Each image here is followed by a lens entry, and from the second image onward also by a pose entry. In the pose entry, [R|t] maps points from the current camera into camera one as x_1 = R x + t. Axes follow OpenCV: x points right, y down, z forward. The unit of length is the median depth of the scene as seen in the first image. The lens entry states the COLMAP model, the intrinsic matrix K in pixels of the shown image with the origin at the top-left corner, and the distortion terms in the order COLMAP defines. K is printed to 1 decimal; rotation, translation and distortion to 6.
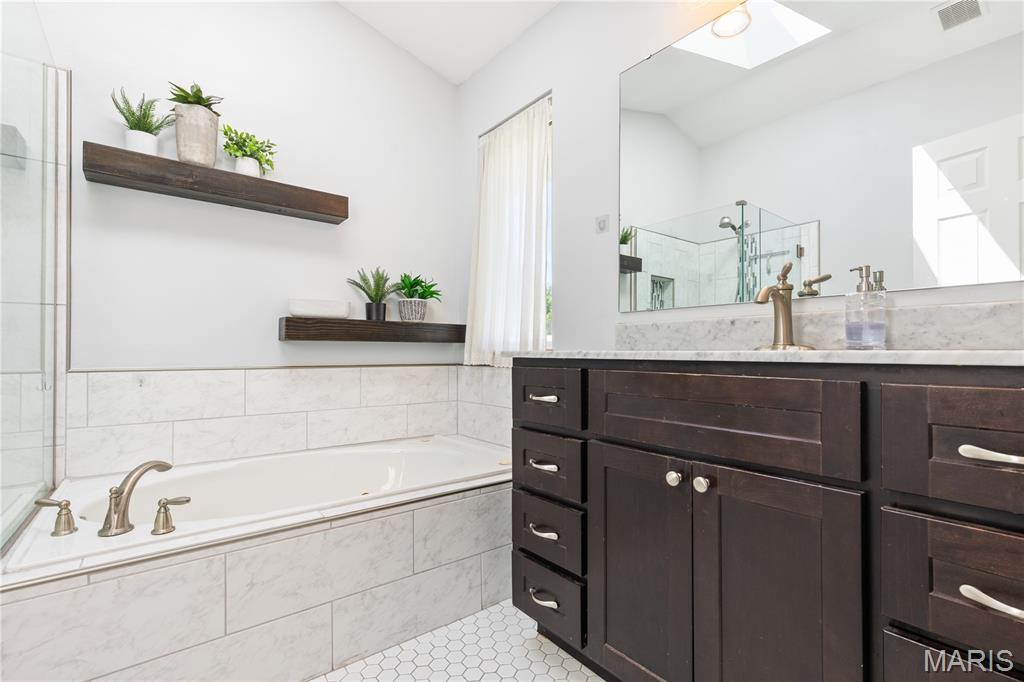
lens RADIAL K [[459.9, 0, 513.4], [0, 459.9, 350.0], [0, 0, 1]] dist [0.004324, -0.000517]
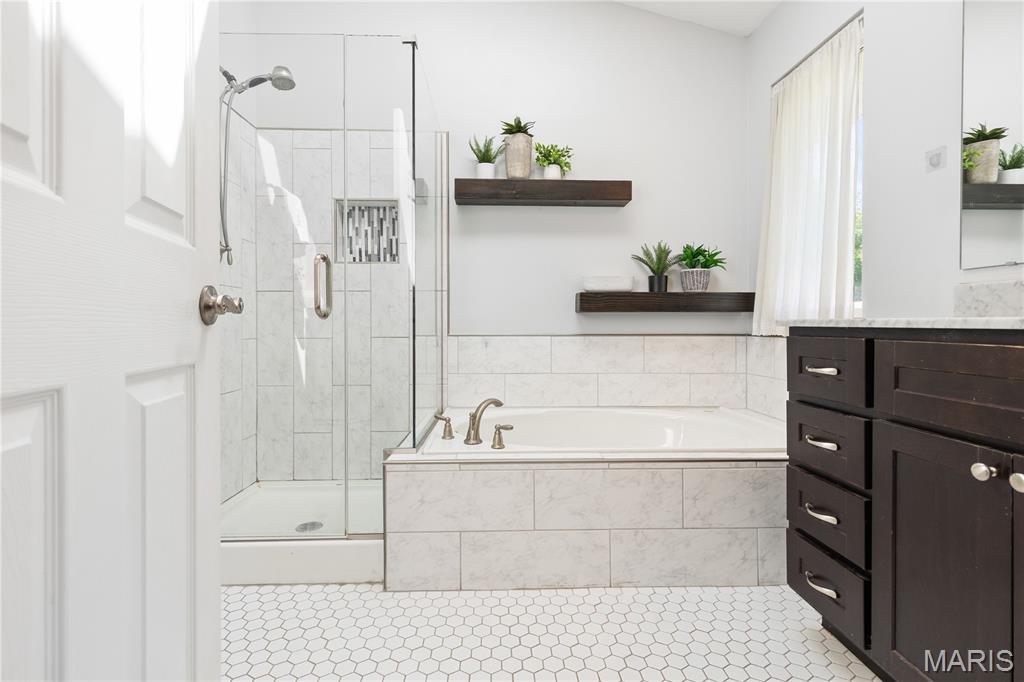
lens RADIAL K [[476.4, 0, 507.6], [0, 476.4, 337.1], [0, 0, 1]] dist [0.000410, 0.000068]
pose [[0.801795, 0.015775, -0.597391, 0.110610], [0.004361, 0.999470, 0.032245, 0.003672], [0.597584, -0.028459, 0.801301, -0.121669]]
